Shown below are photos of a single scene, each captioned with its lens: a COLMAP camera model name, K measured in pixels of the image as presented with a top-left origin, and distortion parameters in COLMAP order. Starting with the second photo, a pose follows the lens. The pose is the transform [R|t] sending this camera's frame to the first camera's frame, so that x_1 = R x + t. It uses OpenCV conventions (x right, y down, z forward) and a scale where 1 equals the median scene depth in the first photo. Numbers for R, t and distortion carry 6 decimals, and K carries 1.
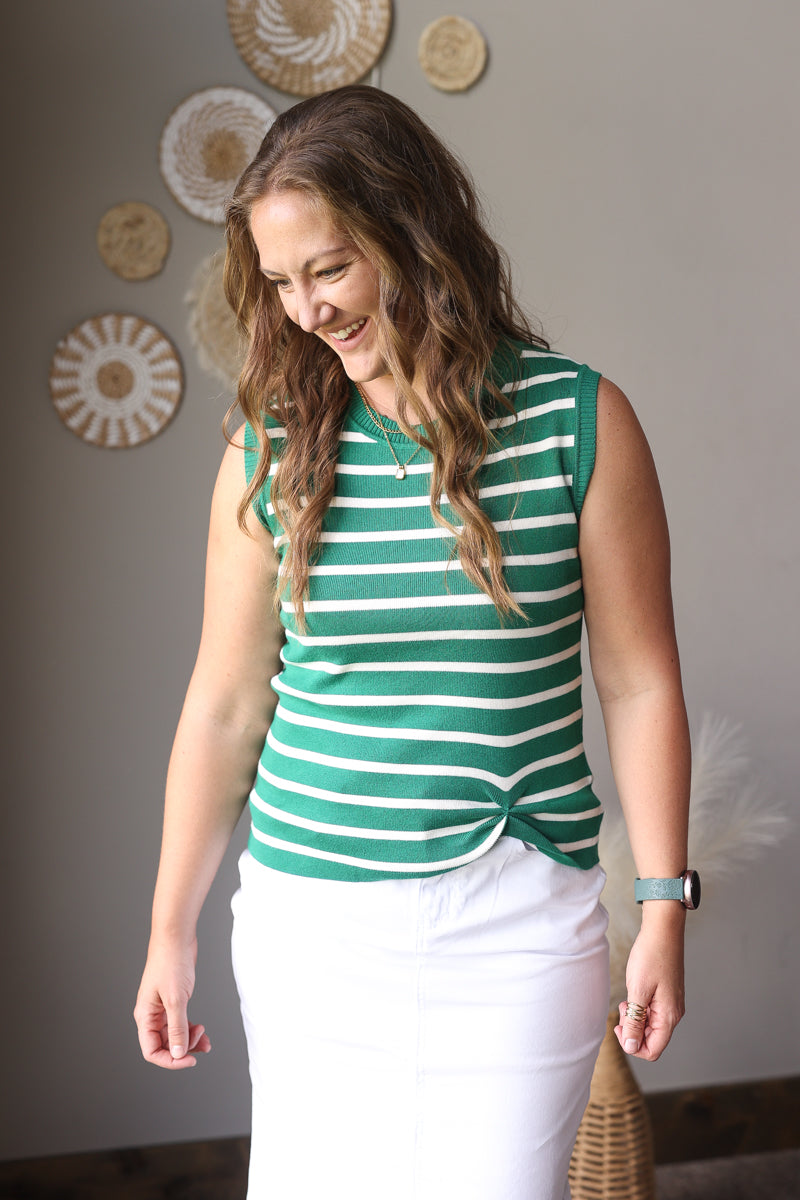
lens RADIAL K [[1995.7, 0, 418.0], [0, 1995.7, 579.8], [0, 0, 1]] dist [-0.044409, 0.000000]
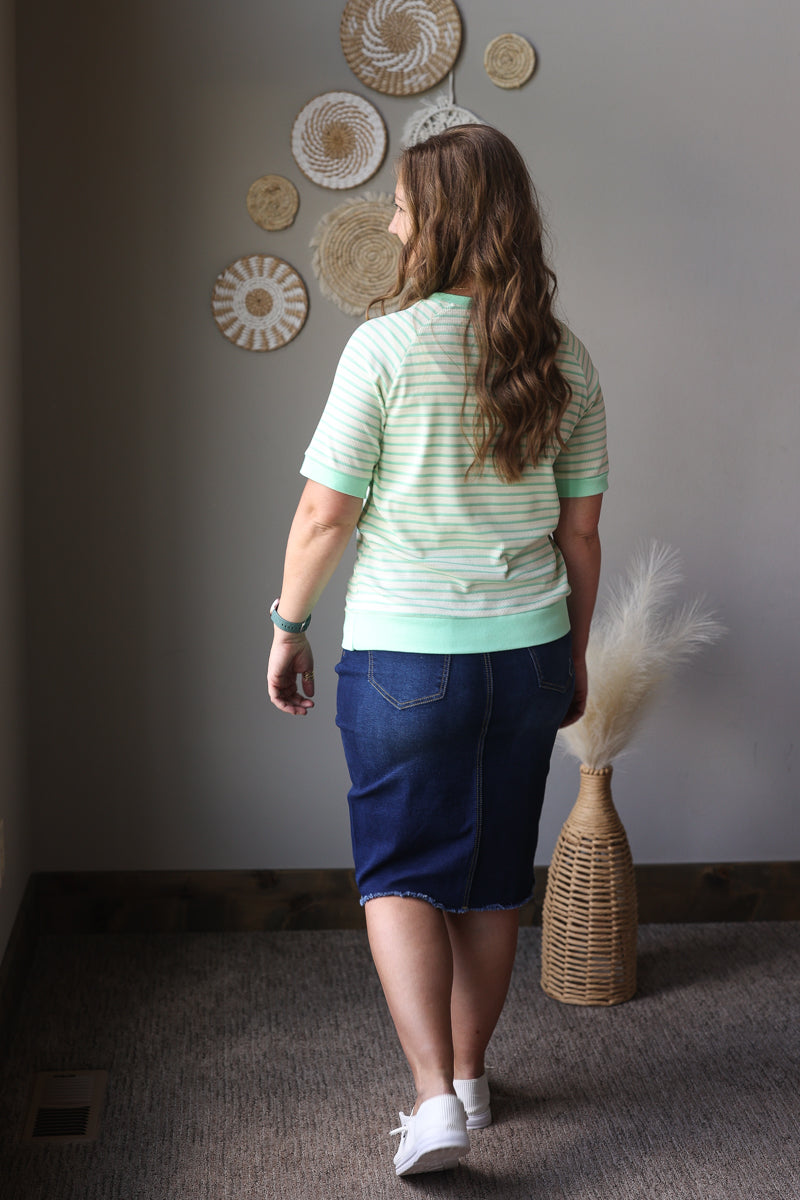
lens RADIAL K [[2140.4, 0, 358.0], [0, 2140.4, 514.7], [0, 0, 1]] dist [-0.042285, 0.000000]
pose [[0.973263, 0.017731, -0.229008, 0.261130], [-0.022612, 0.999569, -0.018707, 0.074565], [0.228577, 0.023385, 0.973245, -0.437592]]
